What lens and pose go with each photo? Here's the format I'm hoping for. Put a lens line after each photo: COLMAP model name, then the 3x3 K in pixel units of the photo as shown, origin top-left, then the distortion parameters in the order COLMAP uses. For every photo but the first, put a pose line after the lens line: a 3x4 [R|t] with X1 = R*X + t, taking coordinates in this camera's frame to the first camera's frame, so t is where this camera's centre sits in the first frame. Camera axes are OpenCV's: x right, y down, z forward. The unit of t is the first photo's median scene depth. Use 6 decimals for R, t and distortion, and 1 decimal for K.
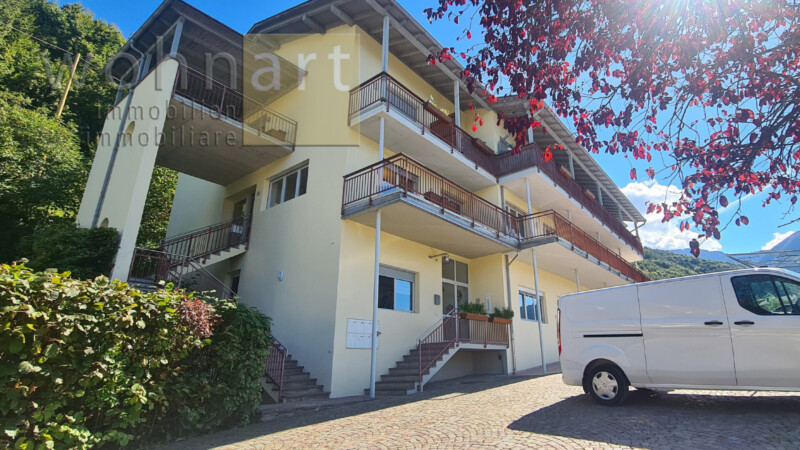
lens RADIAL K [[408.6, 0, 405.3], [0, 408.6, 227.3], [0, 0, 1]] dist [0.003657, 0.000045]
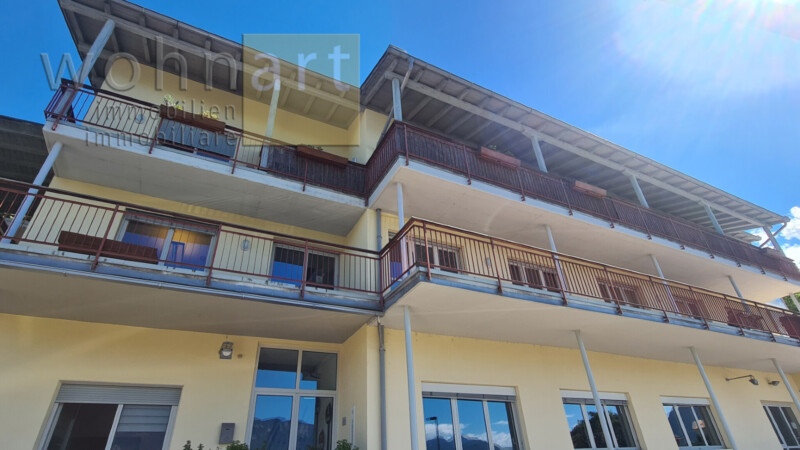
lens RADIAL K [[408.6, 0, 405.3], [0, 408.6, 227.3], [0, 0, 1]] dist [0.003657, 0.000045]
pose [[0.913082, -0.263123, -0.311525, 0.464985], [0.175459, 0.943136, -0.282326, 0.102805], [0.368097, 0.203127, 0.907328, 0.491405]]
